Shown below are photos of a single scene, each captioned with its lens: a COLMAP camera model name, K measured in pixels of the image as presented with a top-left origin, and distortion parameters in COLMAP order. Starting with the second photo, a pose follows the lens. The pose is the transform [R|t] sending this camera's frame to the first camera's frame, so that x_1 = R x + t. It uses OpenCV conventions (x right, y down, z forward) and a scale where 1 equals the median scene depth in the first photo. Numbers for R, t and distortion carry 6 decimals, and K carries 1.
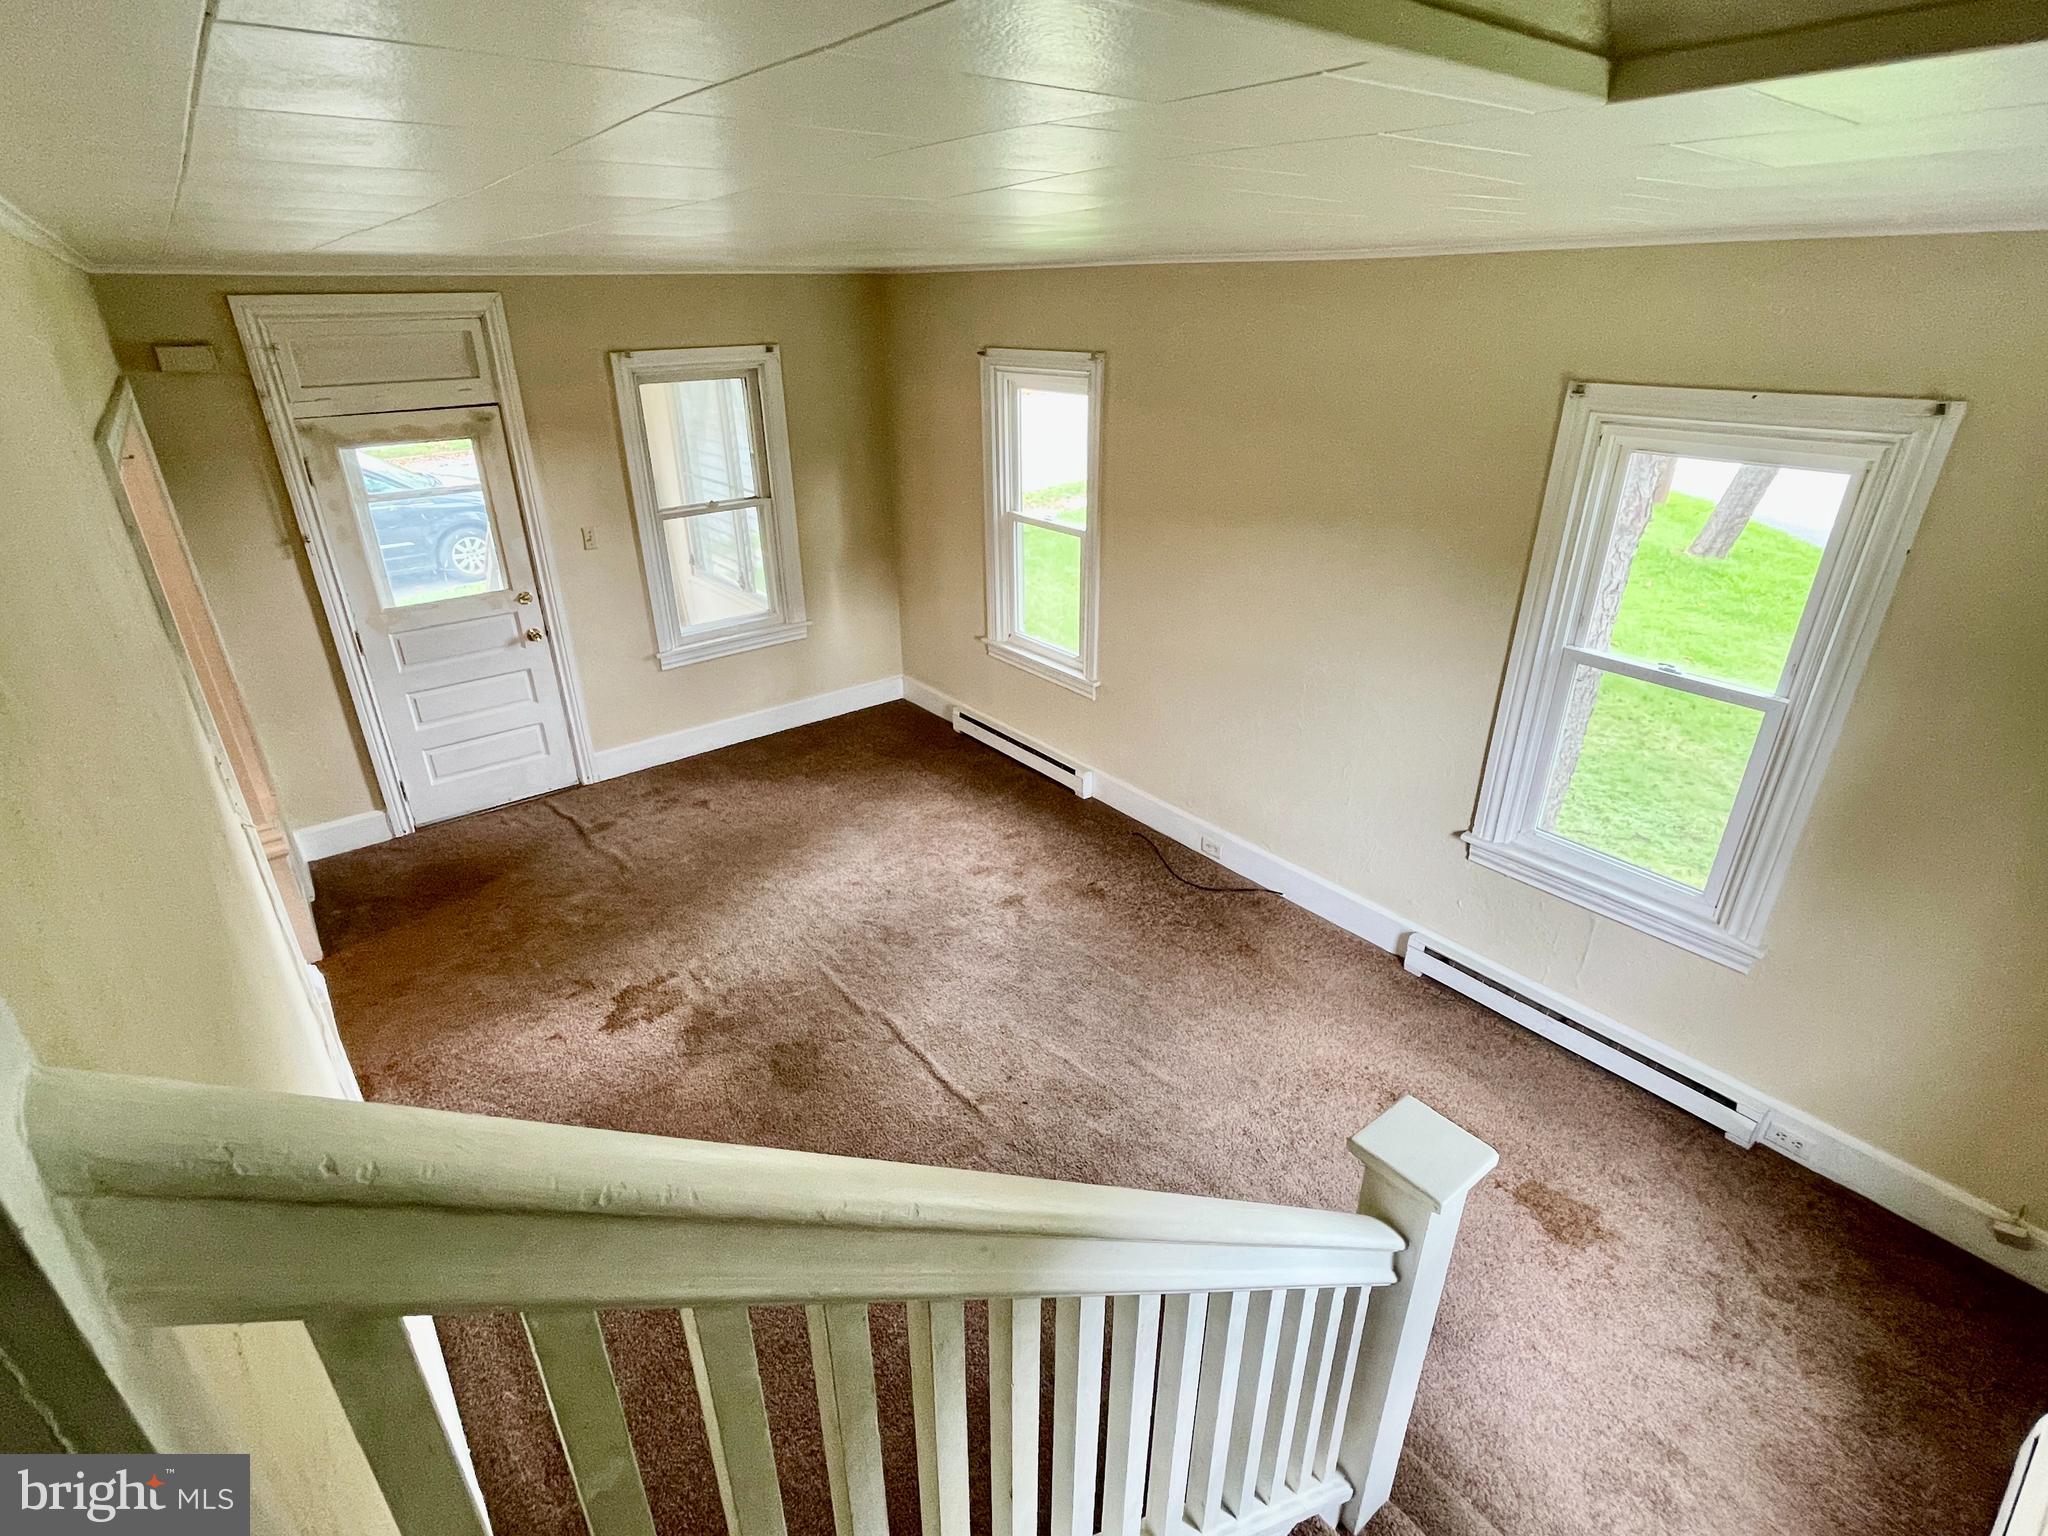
lens RADIAL K [[991.0, 0, 1020.4], [0, 991.0, 757.4], [0, 0, 1]] dist [-0.000883, -0.000305]
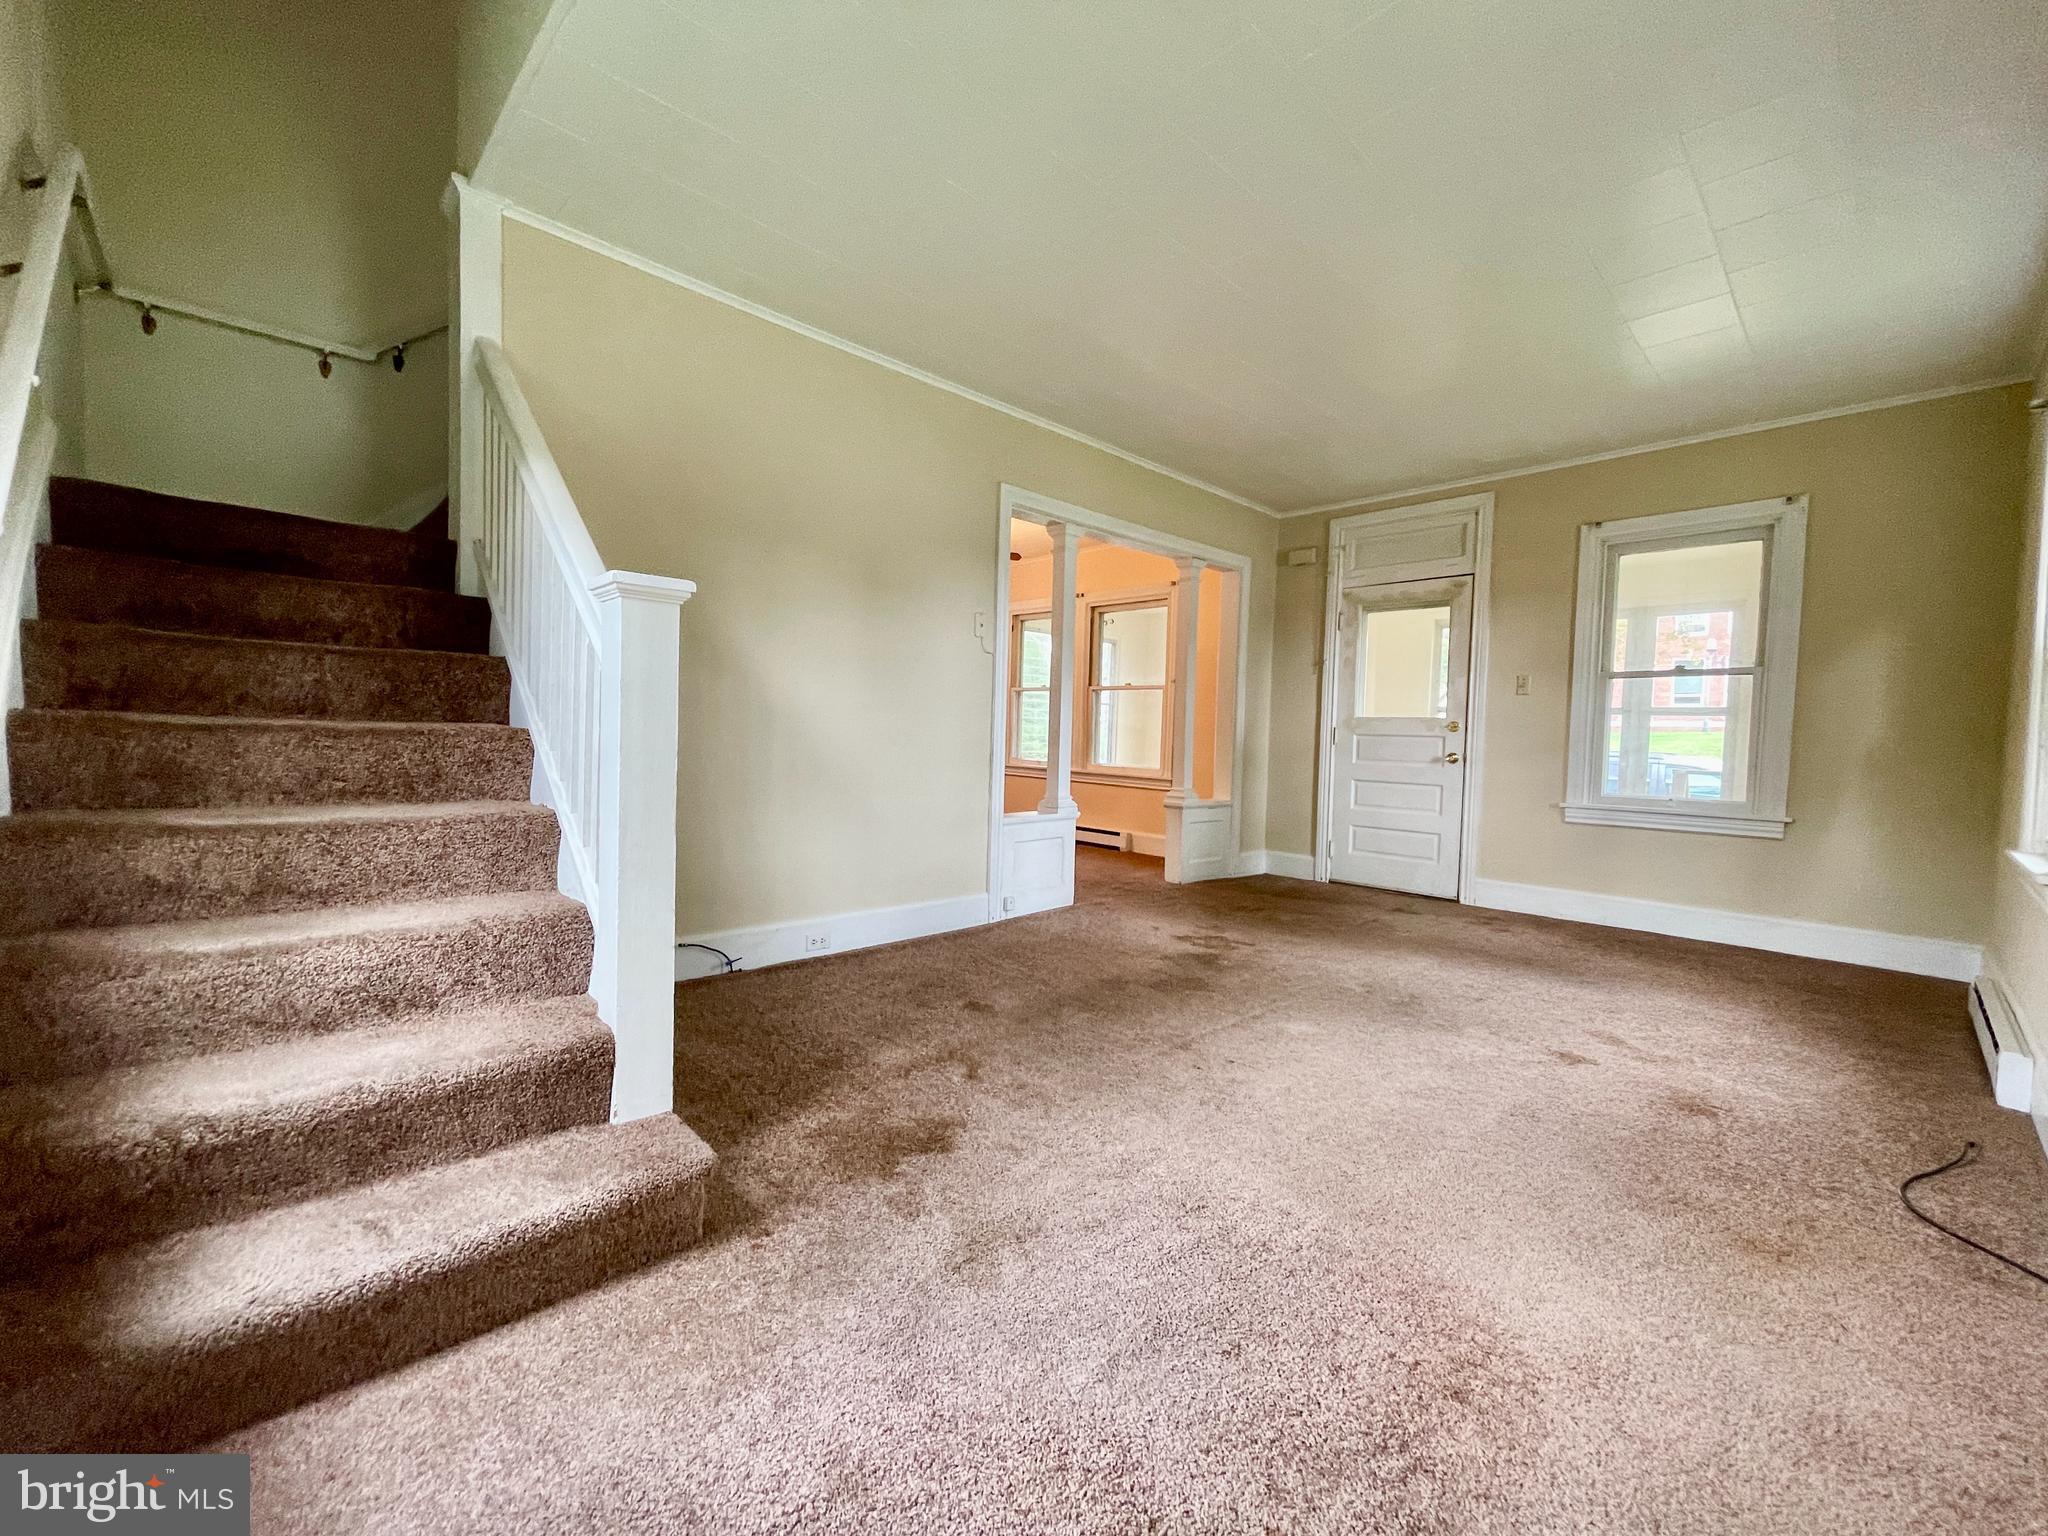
lens RADIAL K [[832.9, 0, 1022.1], [0, 832.9, 761.2], [0, 0, 1]] dist [-0.003446, 0.000874]
pose [[0.092833, 0.040523, -0.994857, 0.471162], [-0.442663, 0.896675, -0.004783, 0.117656], [0.891870, 0.440830, 0.101179, 0.444204]]
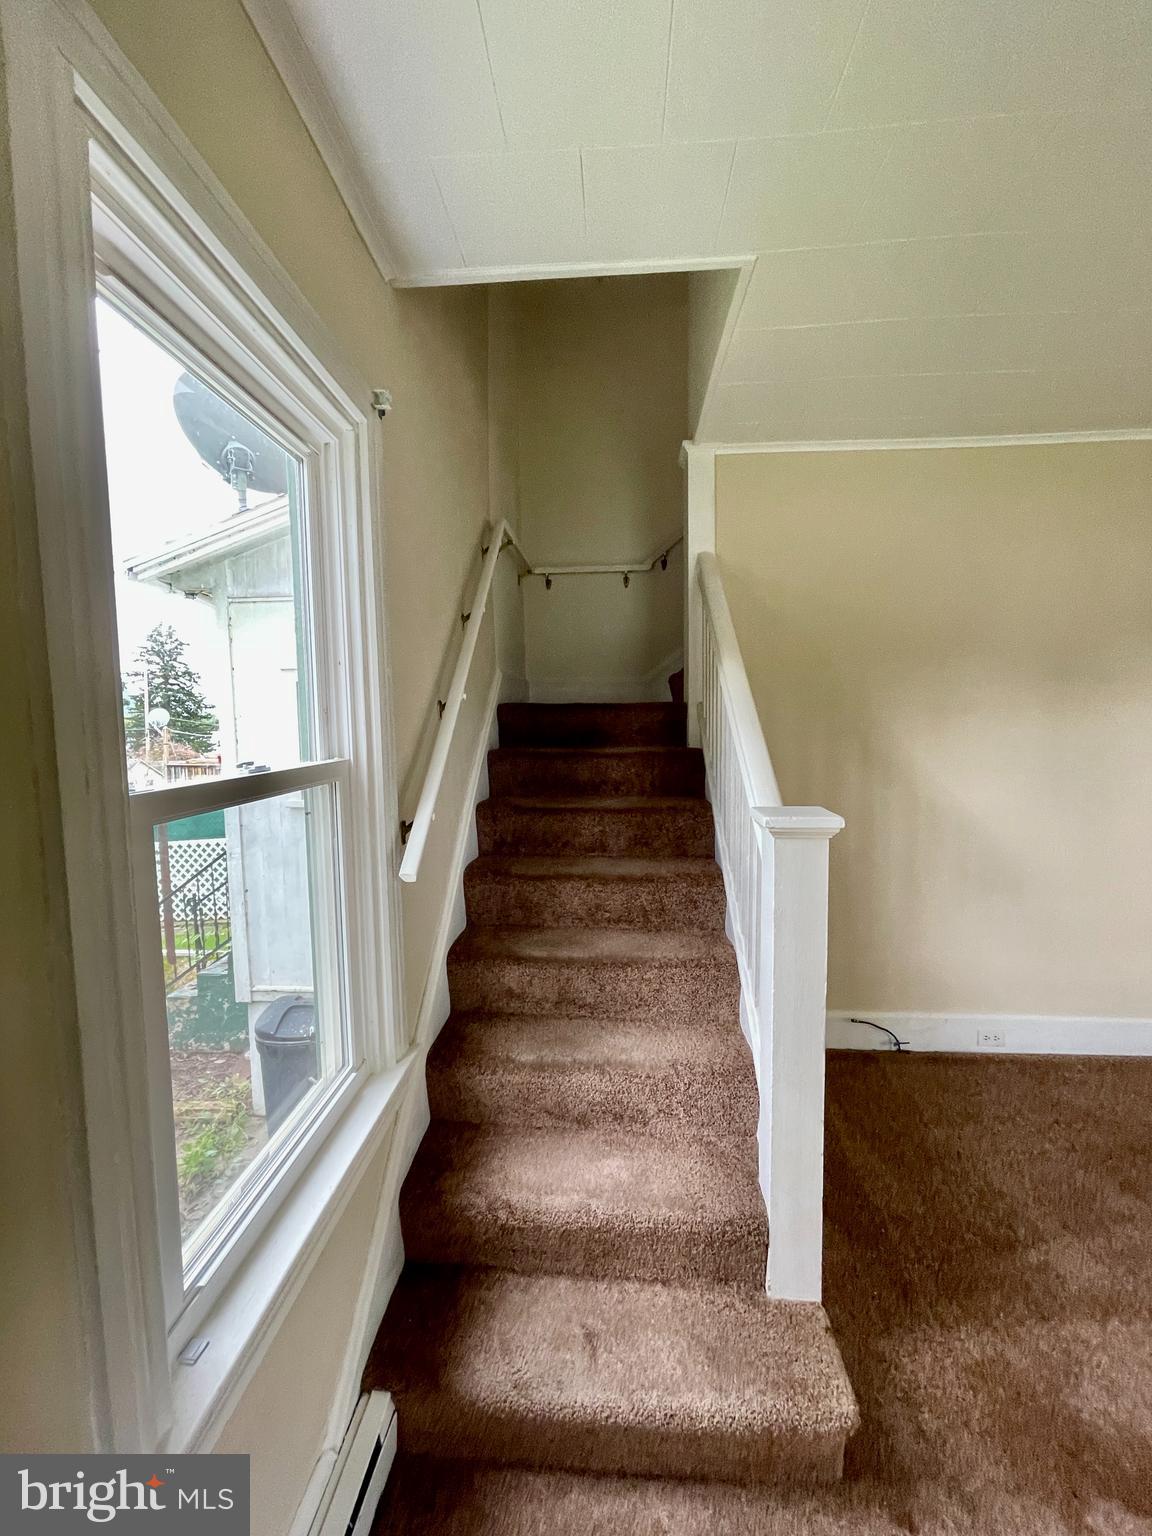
lens RADIAL K [[624.7, 0, 570.9], [0, 624.7, 763.4], [0, 0, 1]] dist [-0.003446, 0.000874]
pose [[-0.681512, 0.064564, -0.728954, 0.381459], [-0.292018, 0.889367, 0.351784, 0.033015], [0.671020, 0.452612, -0.587260, 0.393452]]
